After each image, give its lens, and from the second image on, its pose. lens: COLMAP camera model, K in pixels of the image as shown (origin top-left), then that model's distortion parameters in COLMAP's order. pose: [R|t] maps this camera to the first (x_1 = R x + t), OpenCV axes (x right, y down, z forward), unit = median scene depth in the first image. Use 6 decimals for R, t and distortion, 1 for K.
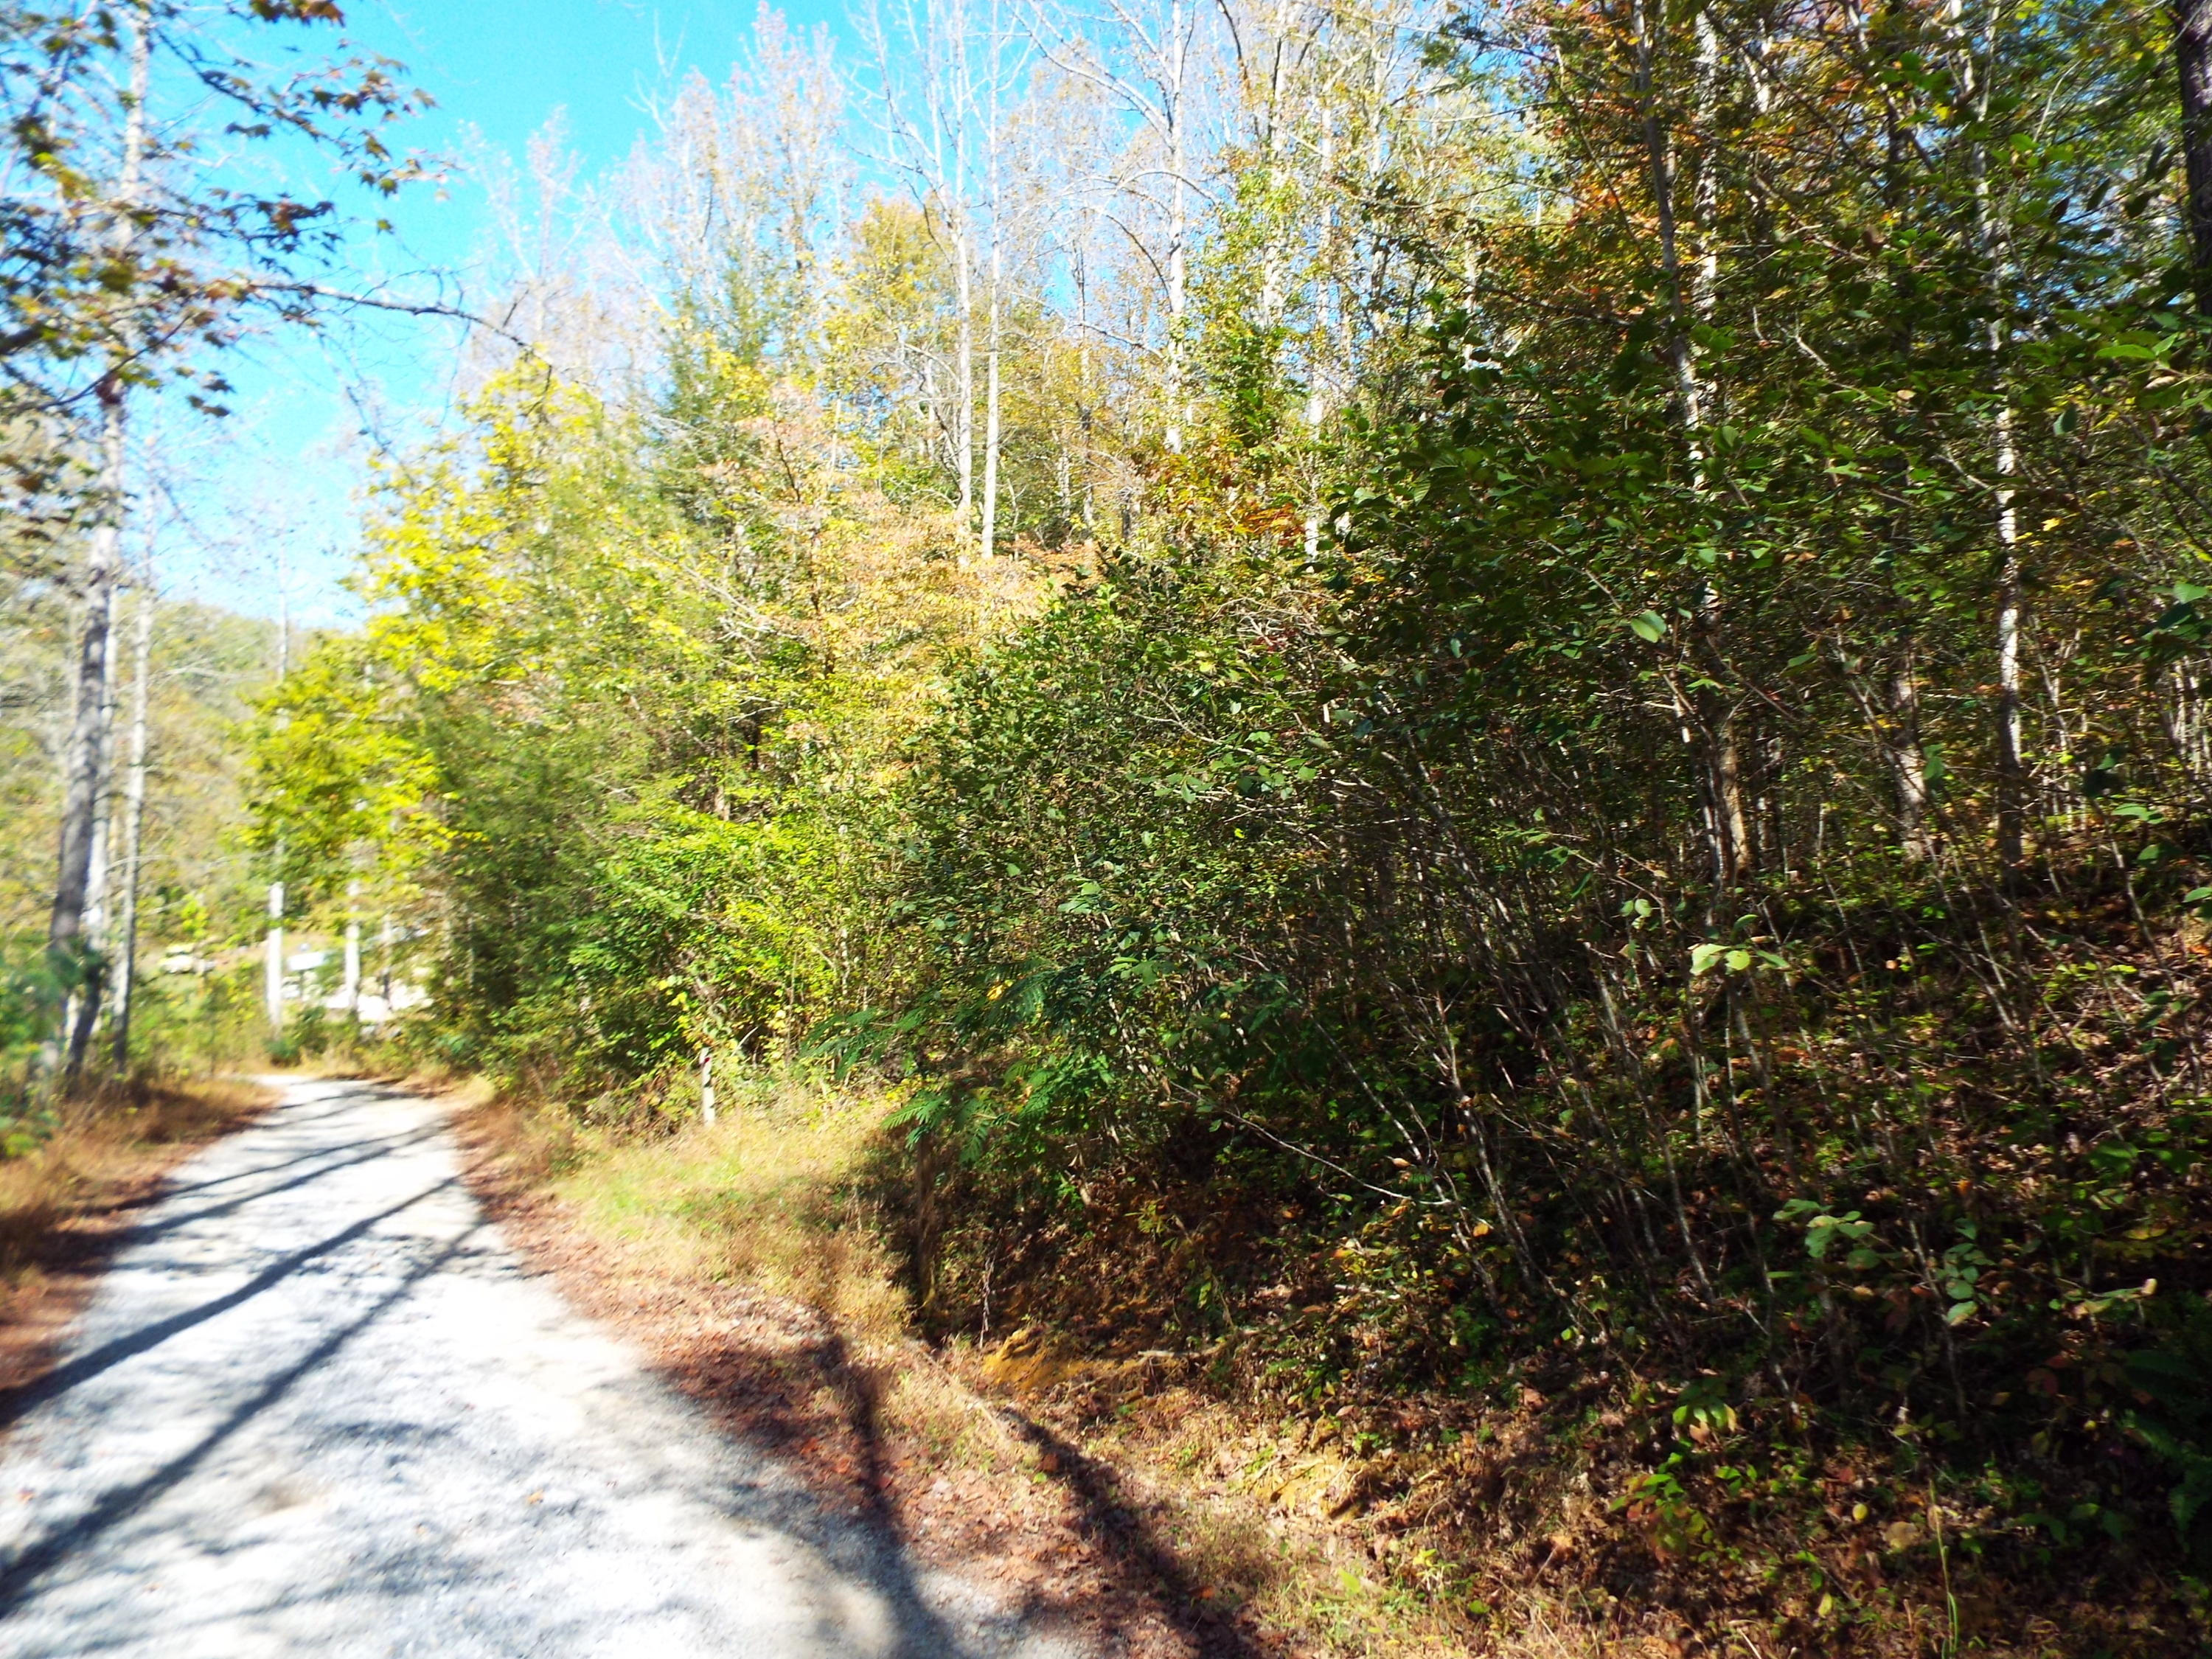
lens RADIAL K [[1642.3, 0, 1098.6], [0, 1642.3, 830.0], [0, 0, 1]] dist [-0.023547, 0.043240]
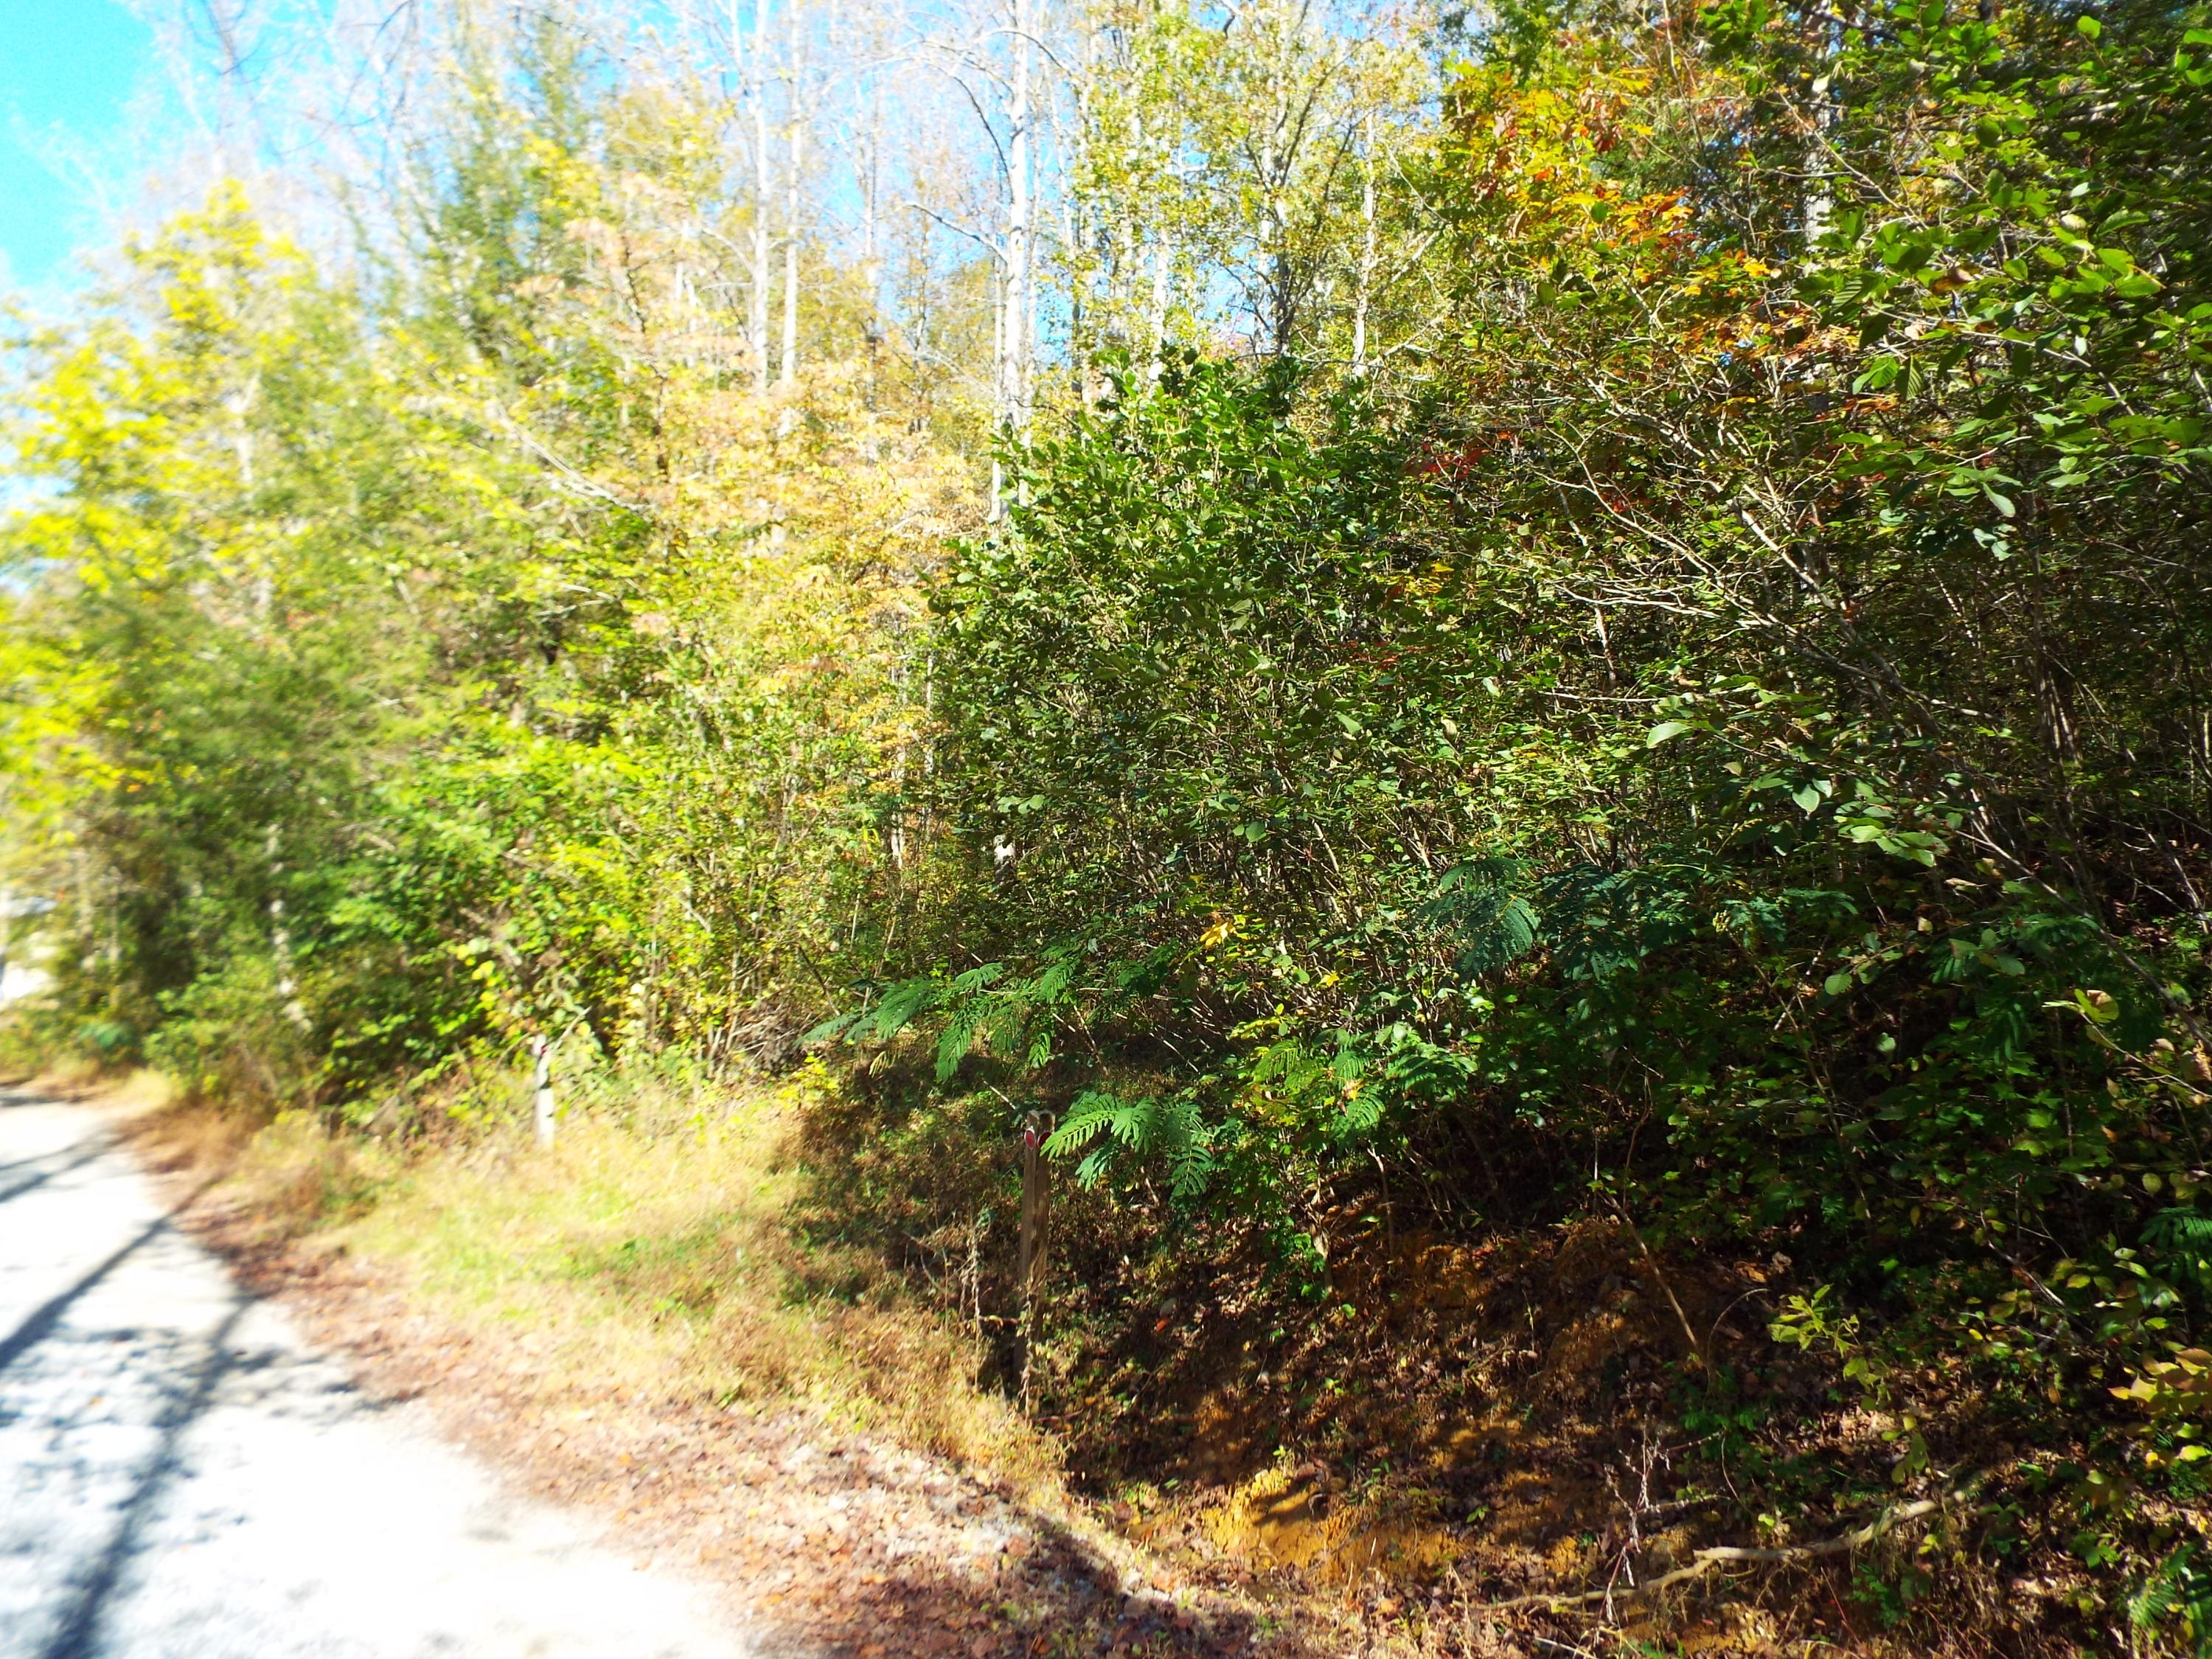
lens RADIAL K [[1642.3, 0, 1123.4], [0, 1642.3, 807.0], [0, 0, 1]] dist [-0.023547, 0.043240]
pose [[0.980647, 0.014542, 0.195244, -0.111108], [-0.013904, 0.999893, -0.004641, 0.026099], [-0.195290, 0.001836, 0.980744, 0.191942]]
